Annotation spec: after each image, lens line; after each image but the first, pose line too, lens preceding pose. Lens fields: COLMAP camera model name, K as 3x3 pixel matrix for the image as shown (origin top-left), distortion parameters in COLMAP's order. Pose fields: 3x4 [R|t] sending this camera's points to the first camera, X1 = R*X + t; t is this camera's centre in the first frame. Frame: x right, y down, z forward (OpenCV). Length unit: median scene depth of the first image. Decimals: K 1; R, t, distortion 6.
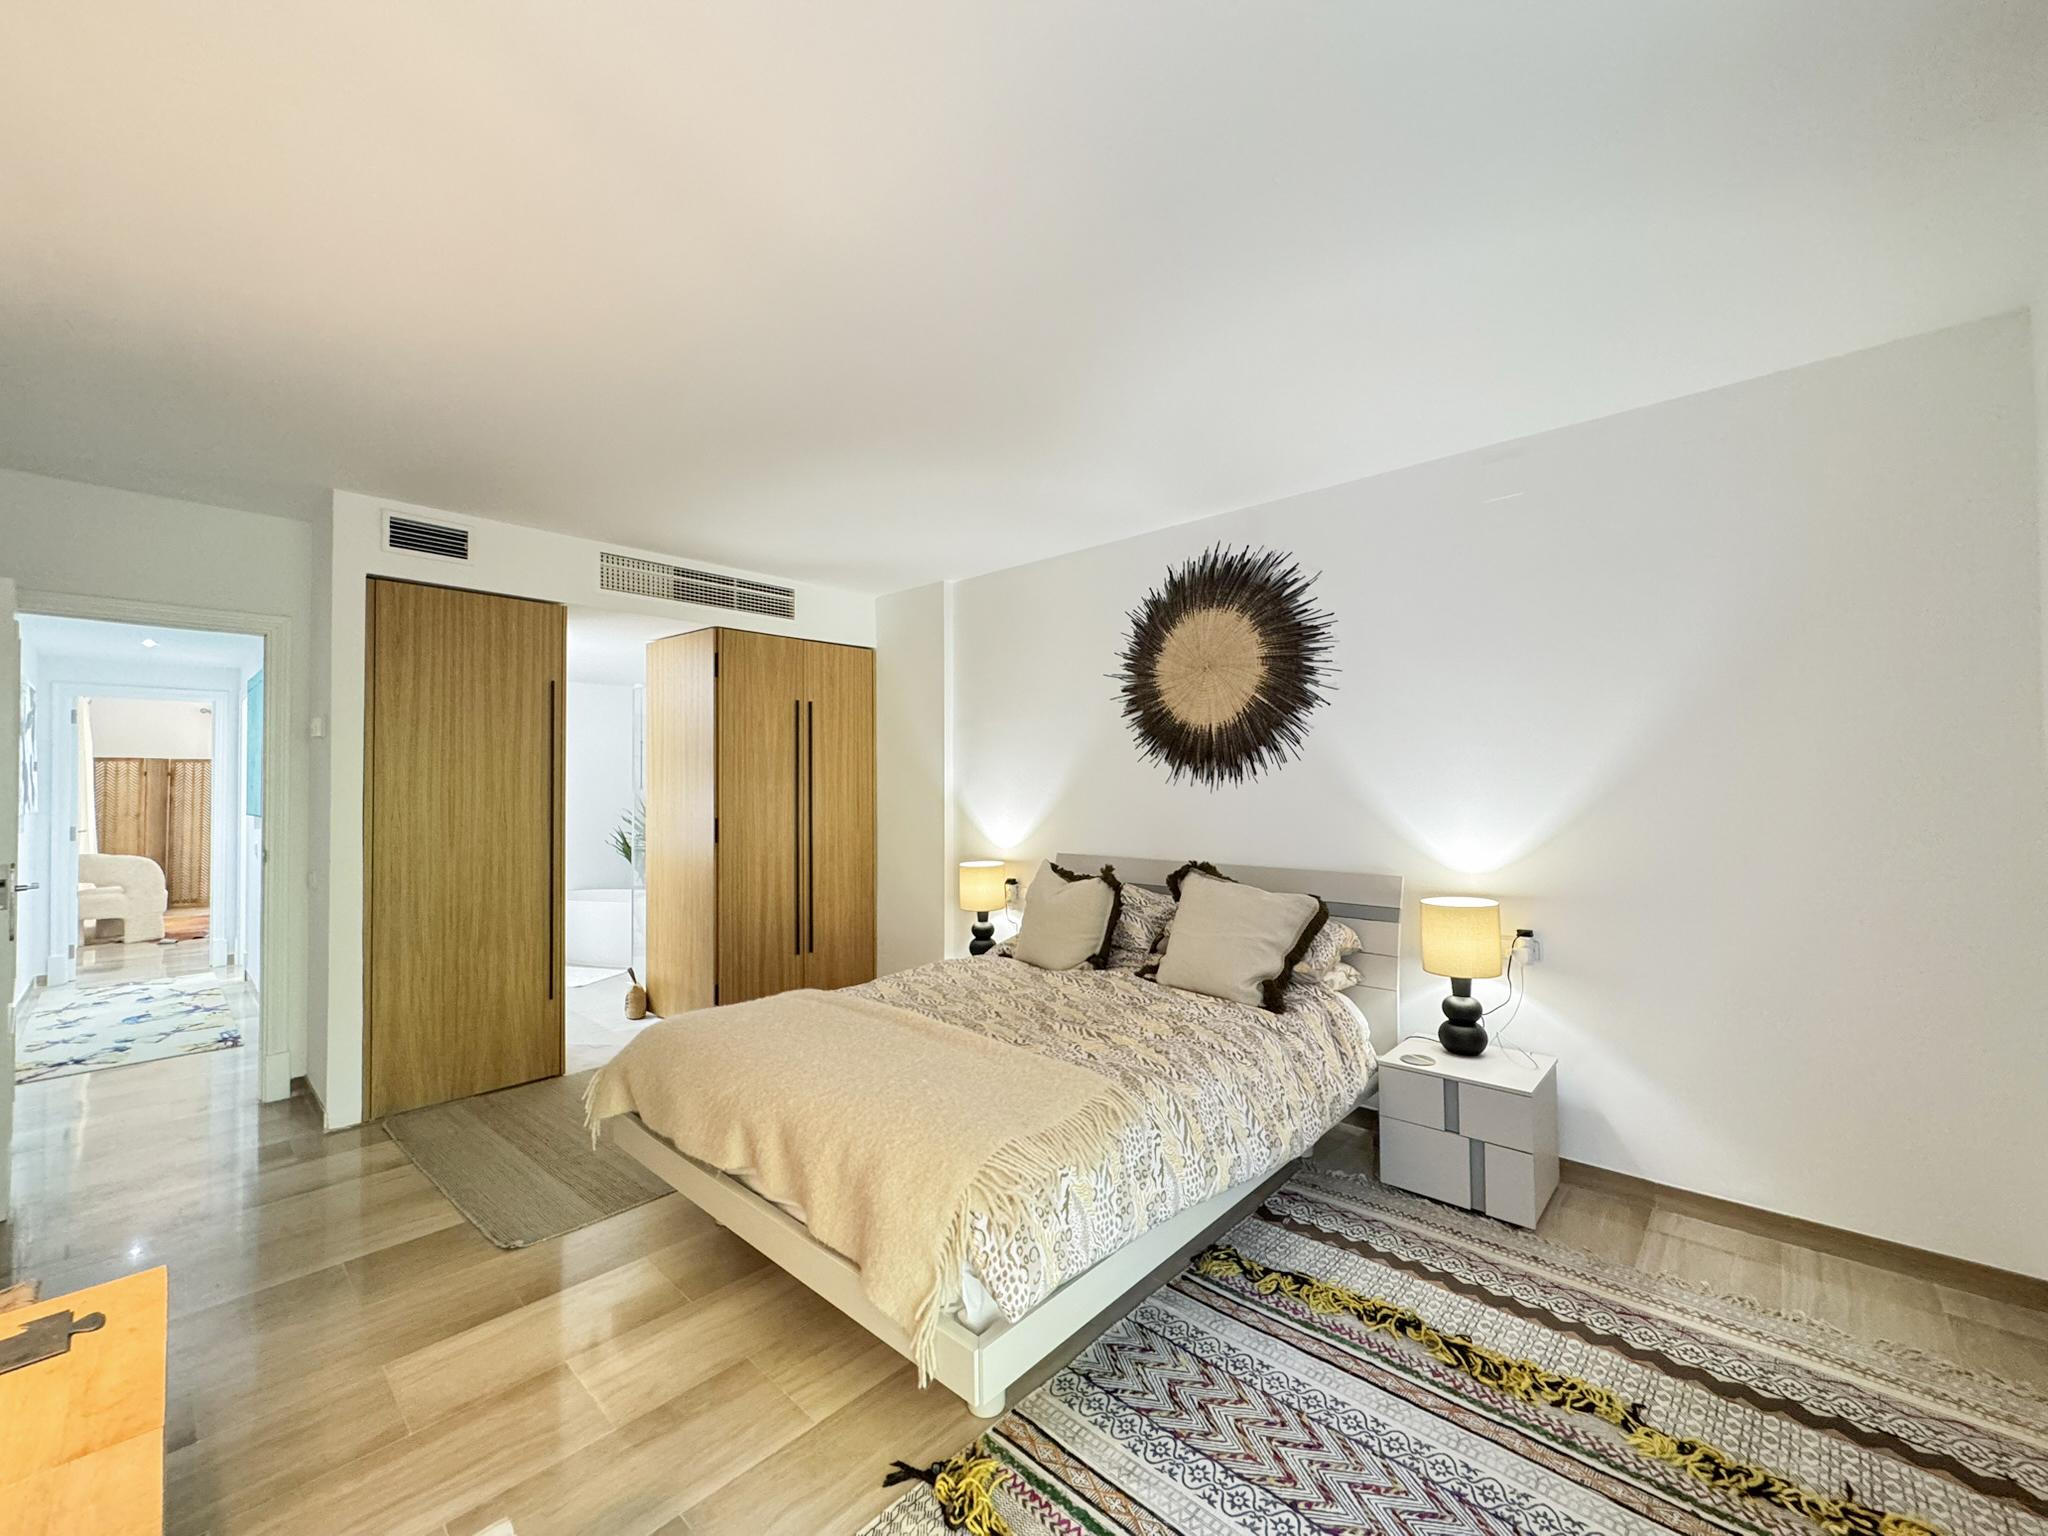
lens RADIAL K [[817.9, 0, 1026.4], [0, 817.9, 762.7], [0, 0, 1]] dist [-0.006803, 0.000079]
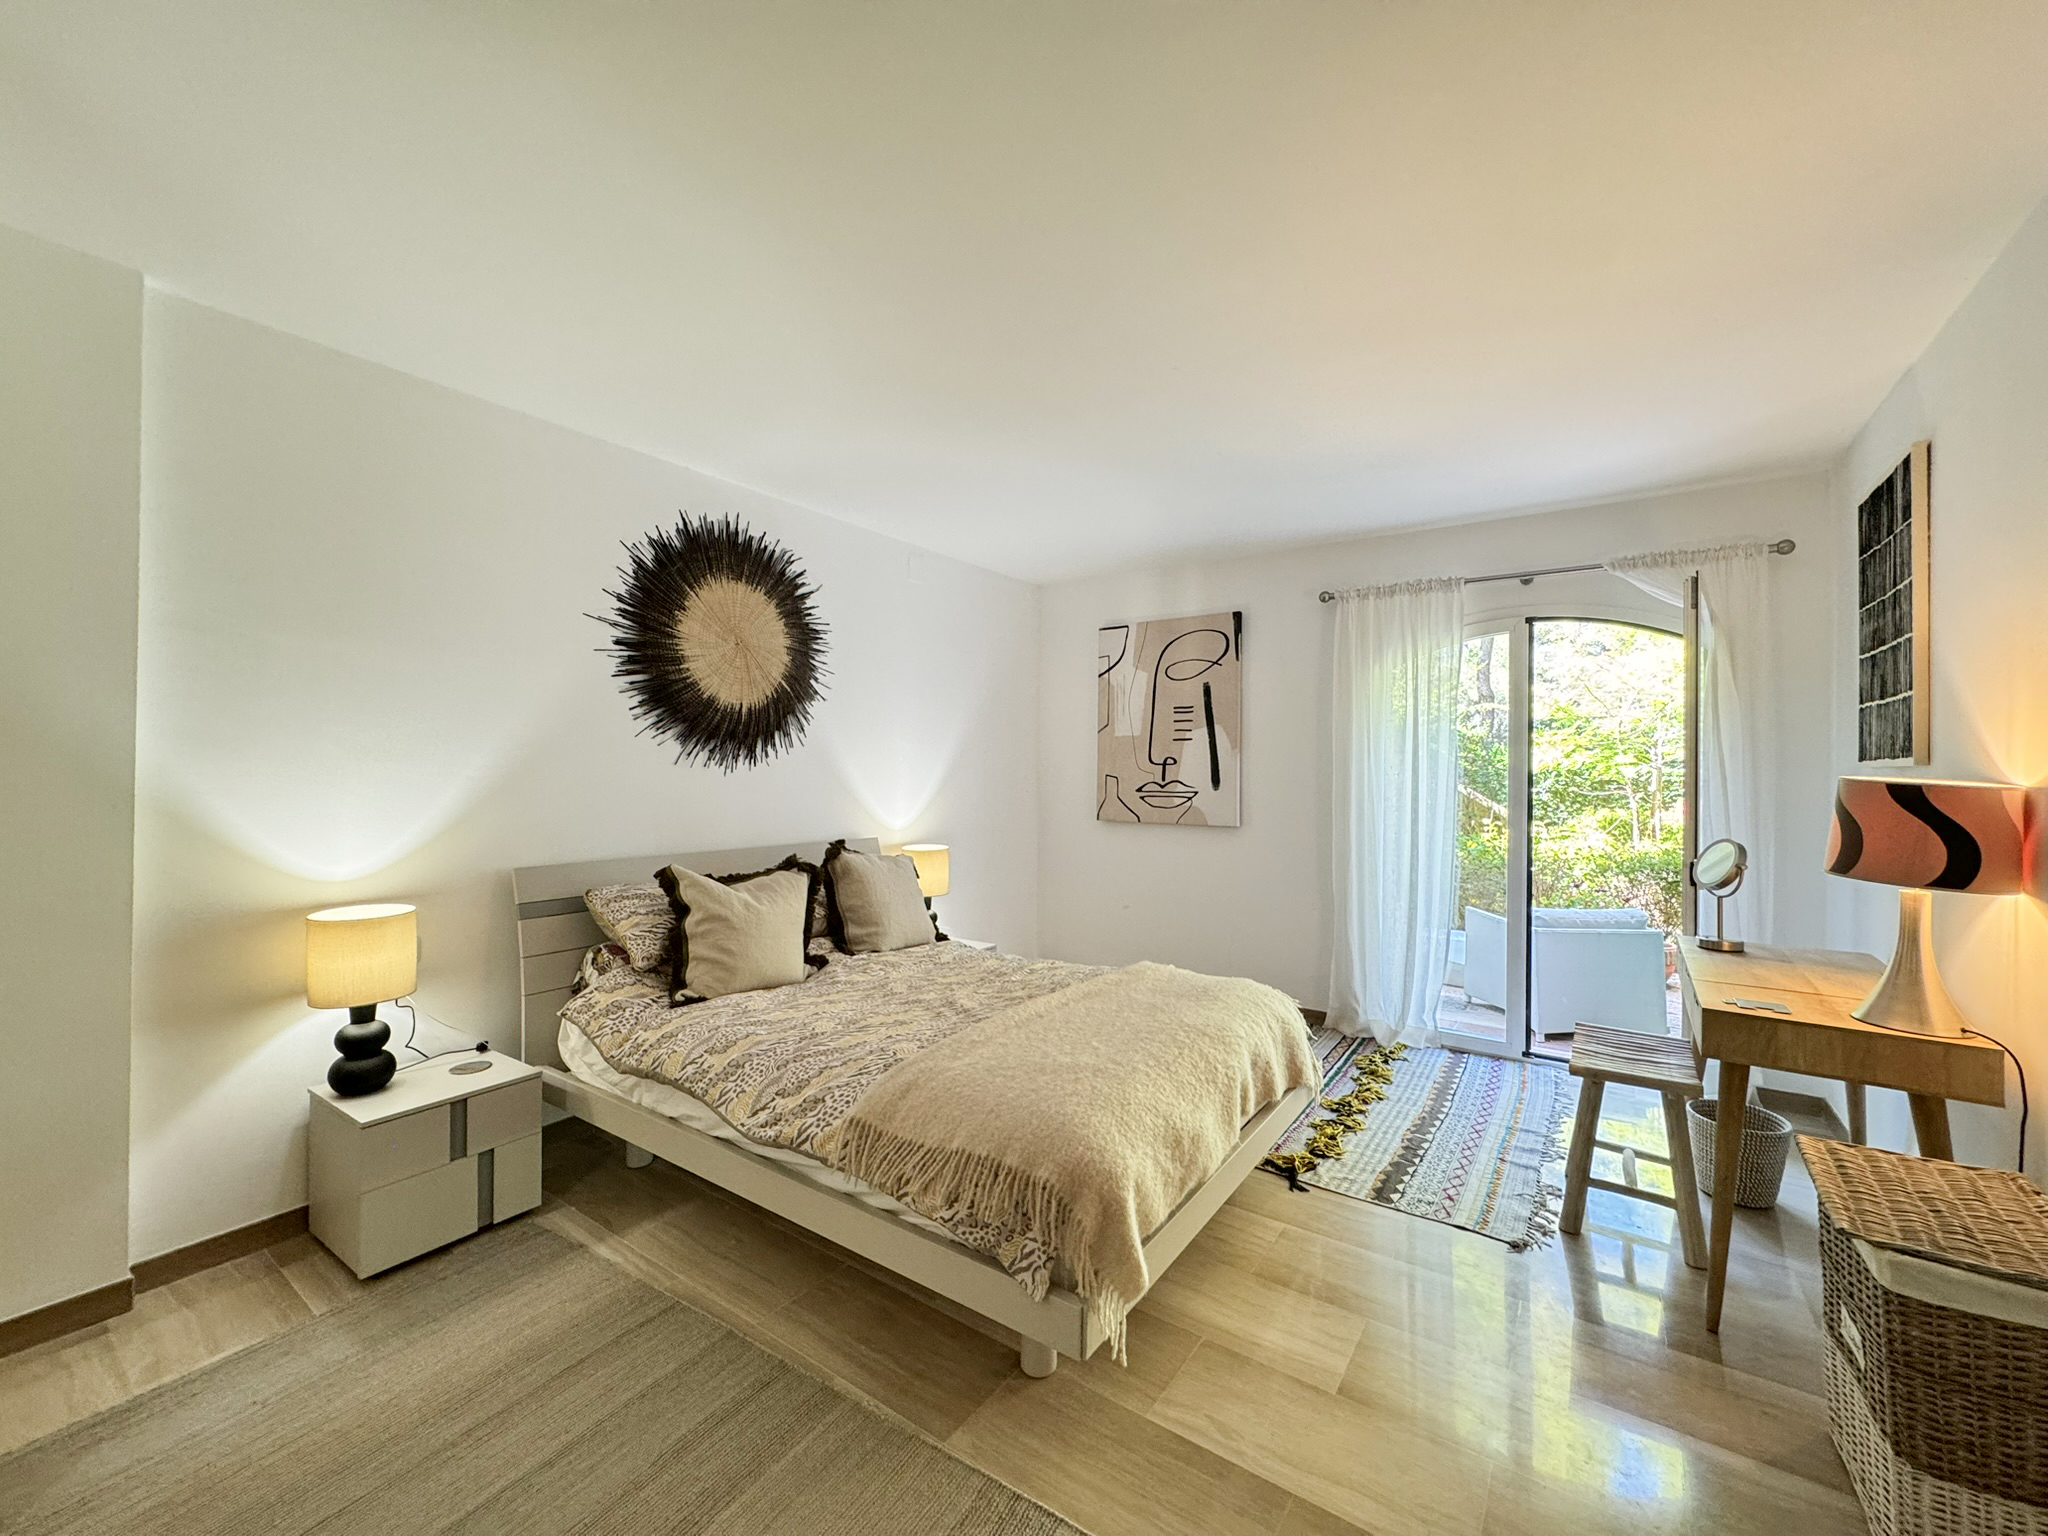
lens RADIAL K [[817.9, 0, 1025.8], [0, 817.9, 776.2], [0, 0, 1]] dist [-0.006803, 0.000079]
pose [[-0.144135, 0.010103, 0.989506, -0.729014], [-0.019431, 0.999726, -0.013038, 0.041412], [-0.989367, -0.021107, -0.143899, 0.770439]]
